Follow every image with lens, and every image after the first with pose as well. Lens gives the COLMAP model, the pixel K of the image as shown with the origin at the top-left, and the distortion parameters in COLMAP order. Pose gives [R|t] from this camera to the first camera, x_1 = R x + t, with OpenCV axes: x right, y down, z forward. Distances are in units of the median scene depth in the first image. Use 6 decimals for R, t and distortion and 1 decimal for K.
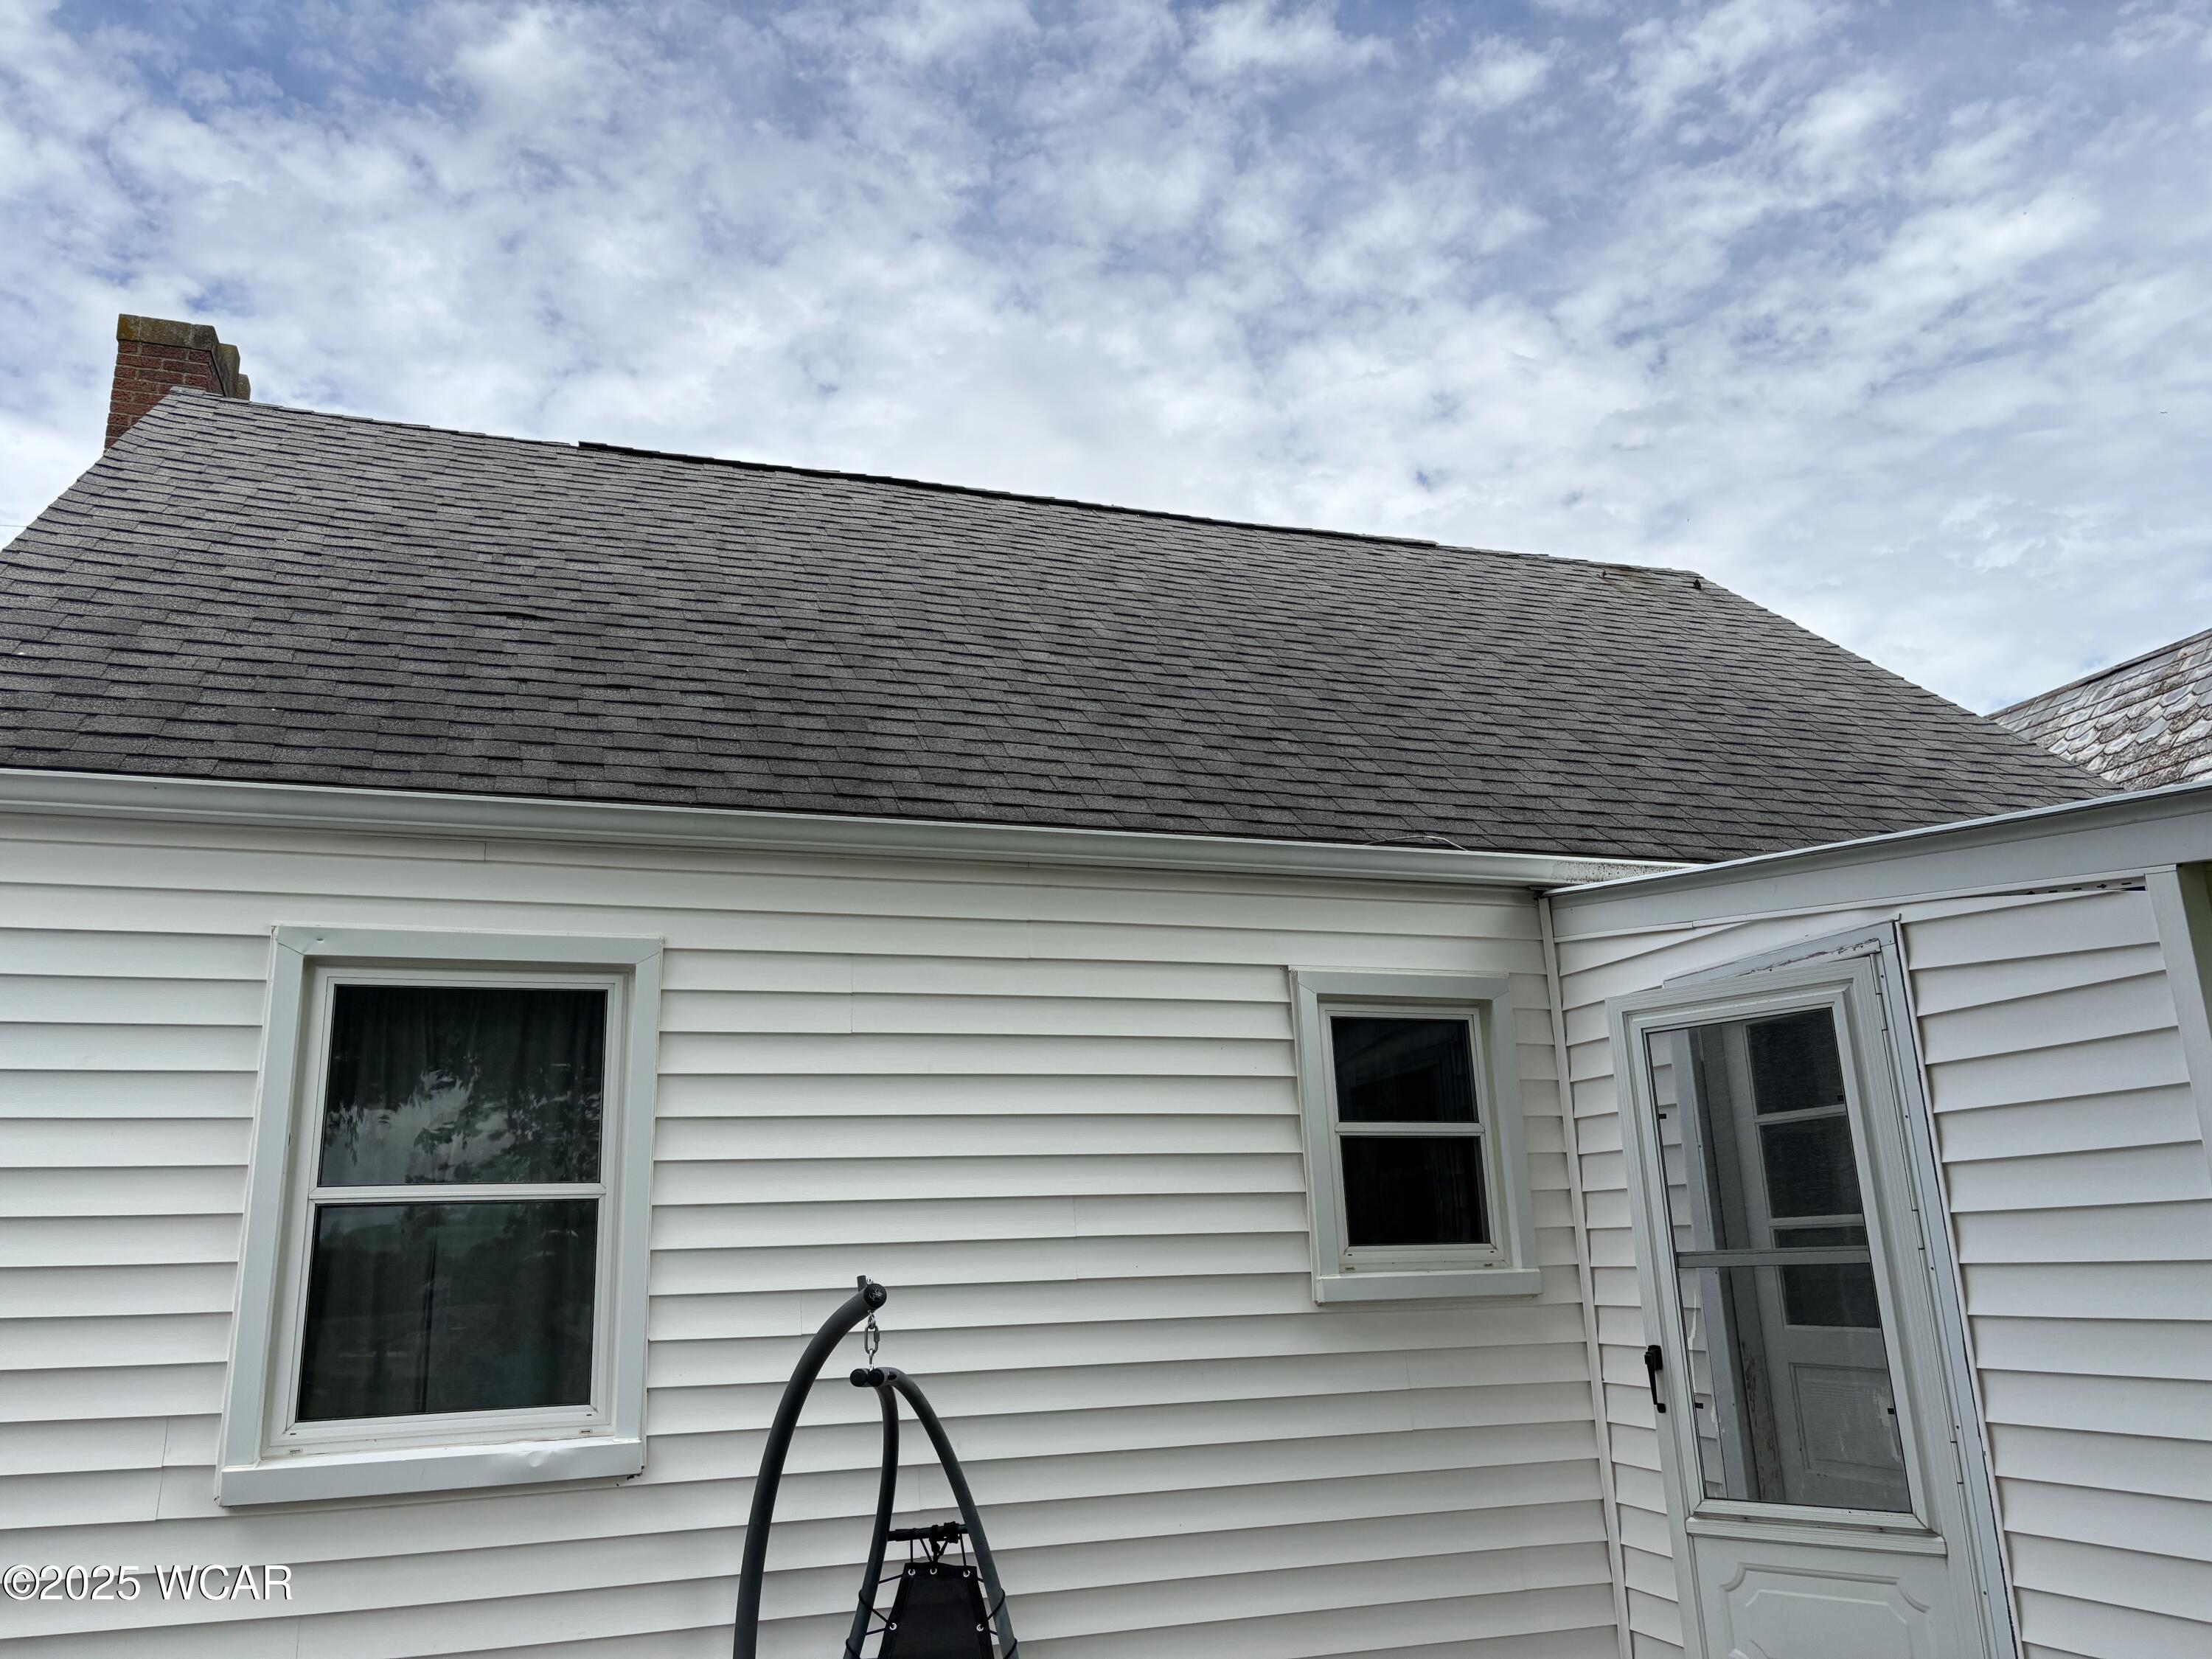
lens RADIAL K [[1693.0, 0, 1072.5], [0, 1693.0, 831.6], [0, 0, 1]] dist [0.085303, -0.104544]
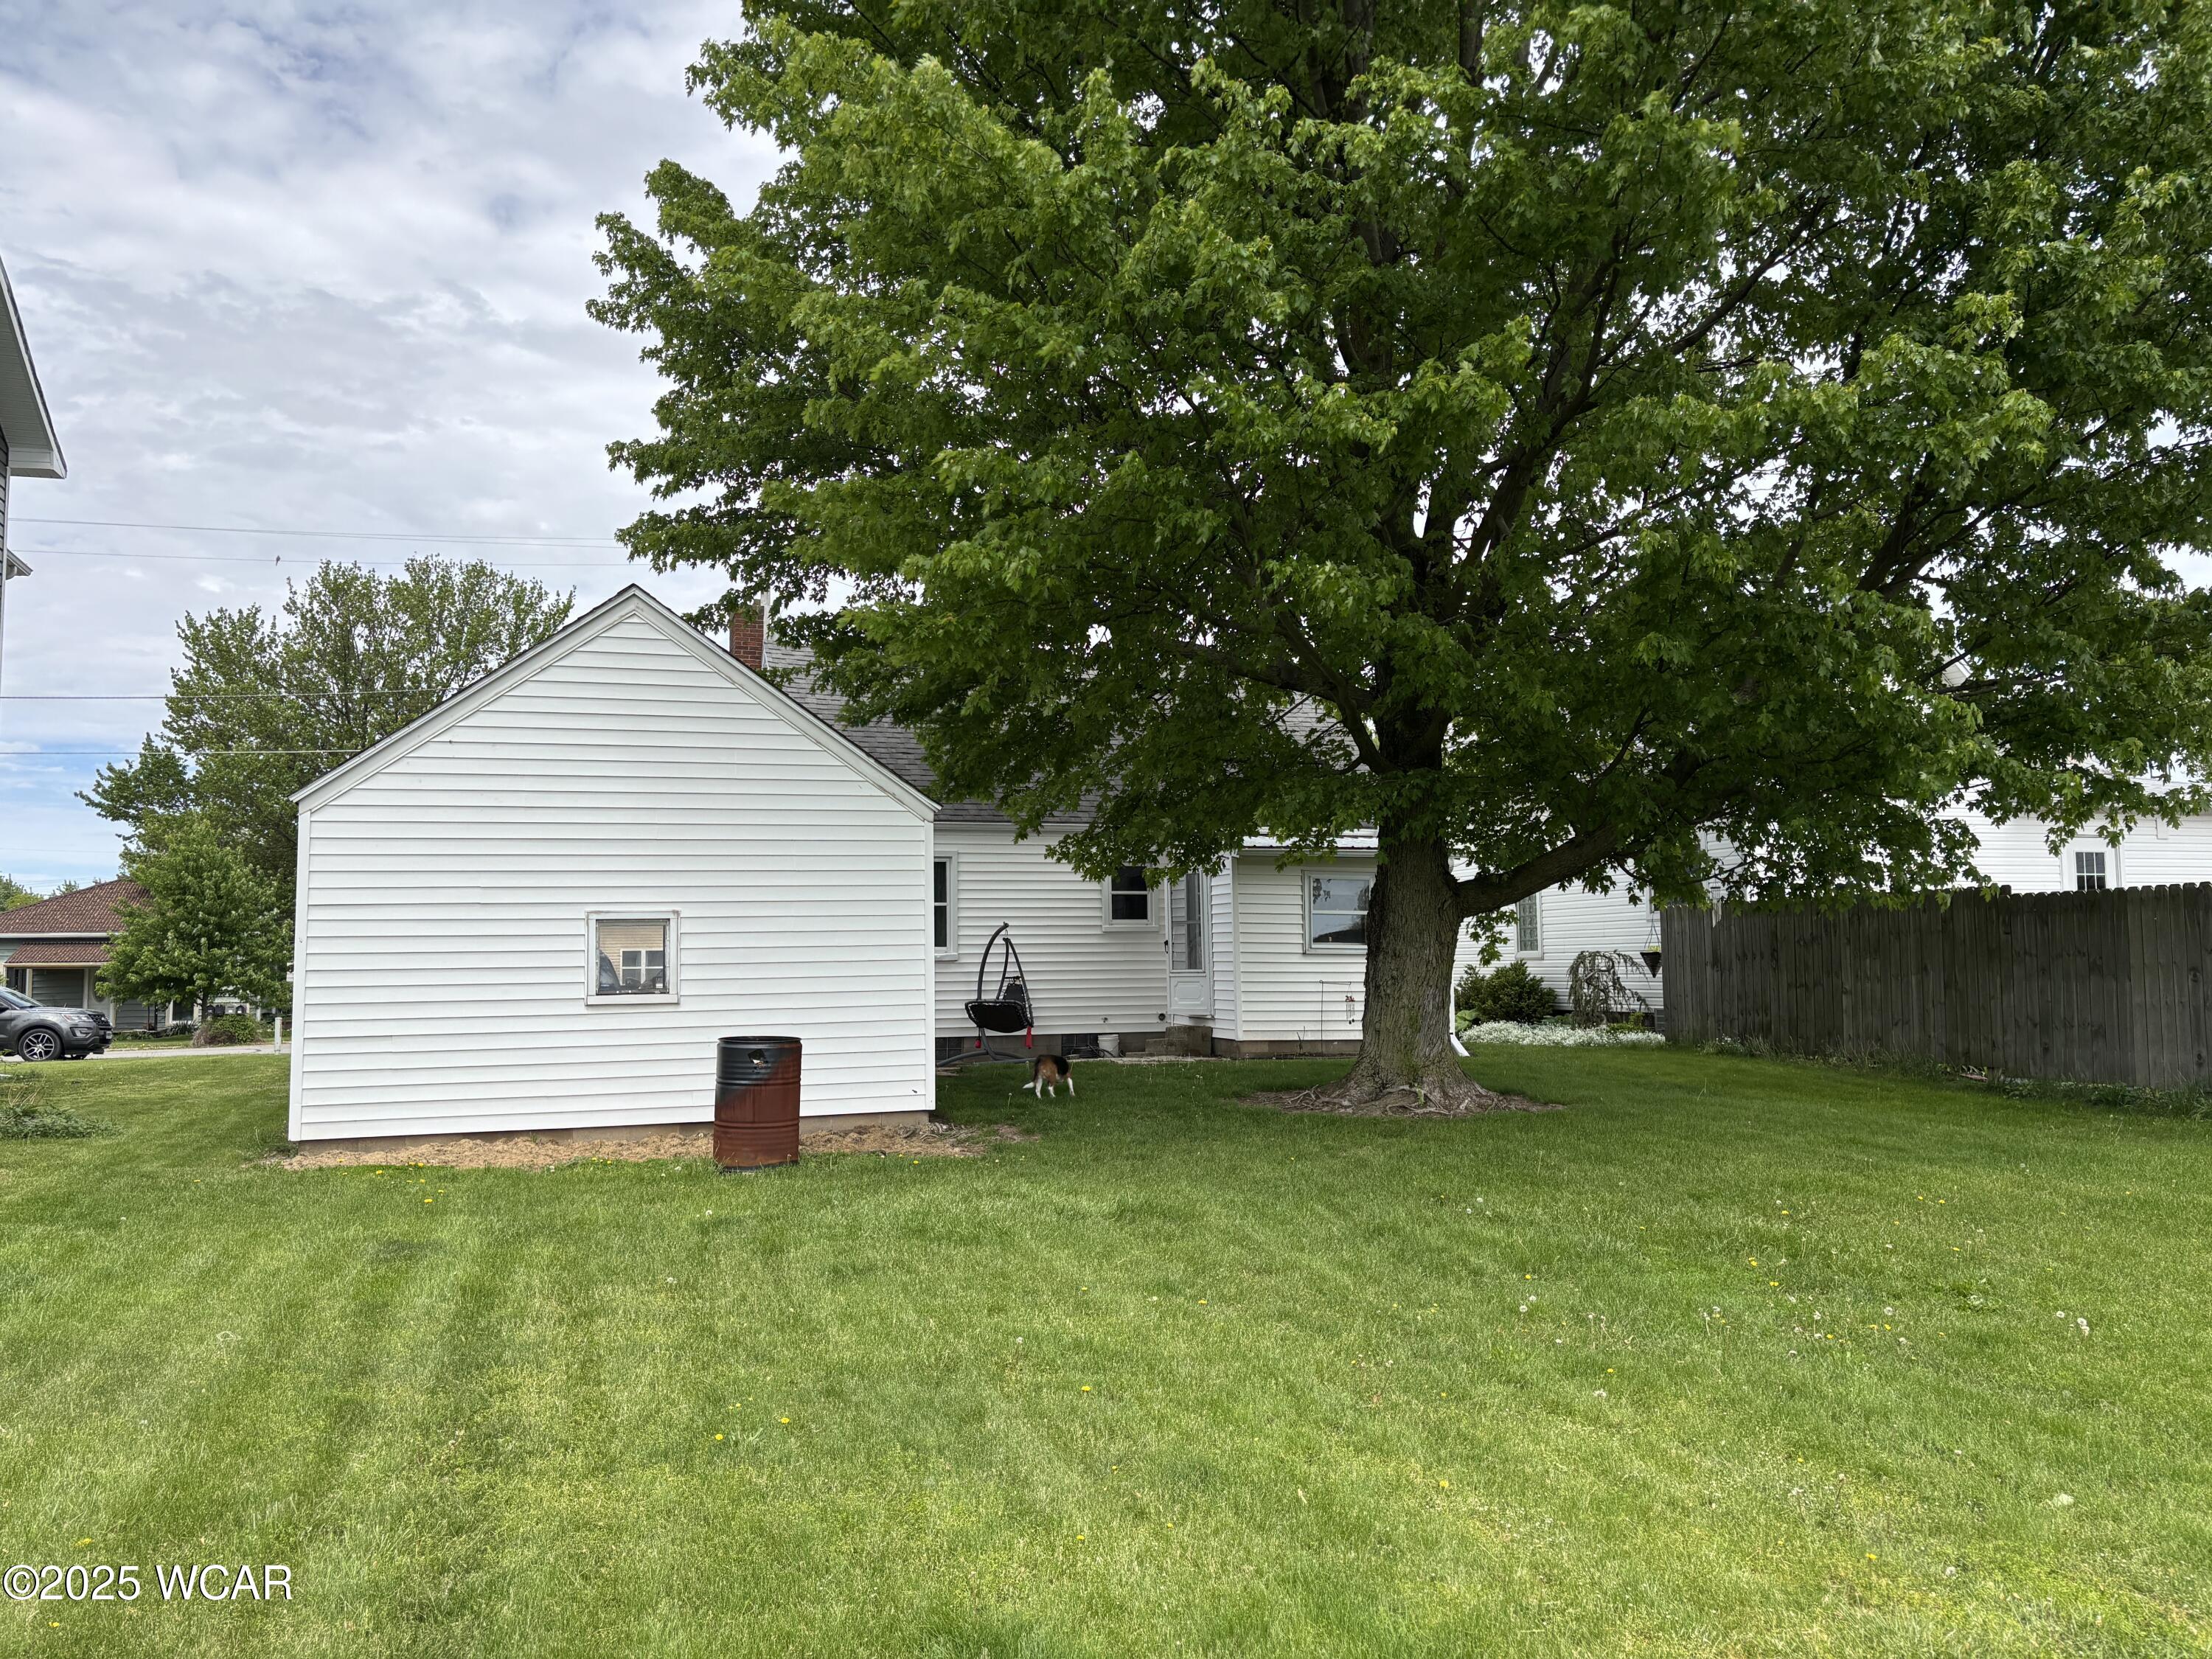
lens RADIAL K [[1693.0, 0, 1072.5], [0, 1693.0, 831.6], [0, 0, 1]] dist [0.085303, -0.104544]
pose [[0.999772, 0.016074, -0.014078, 0.139489], [-0.013352, 0.984357, 0.175681, -0.844632], [0.016682, -0.175453, 0.984346, -3.695811]]
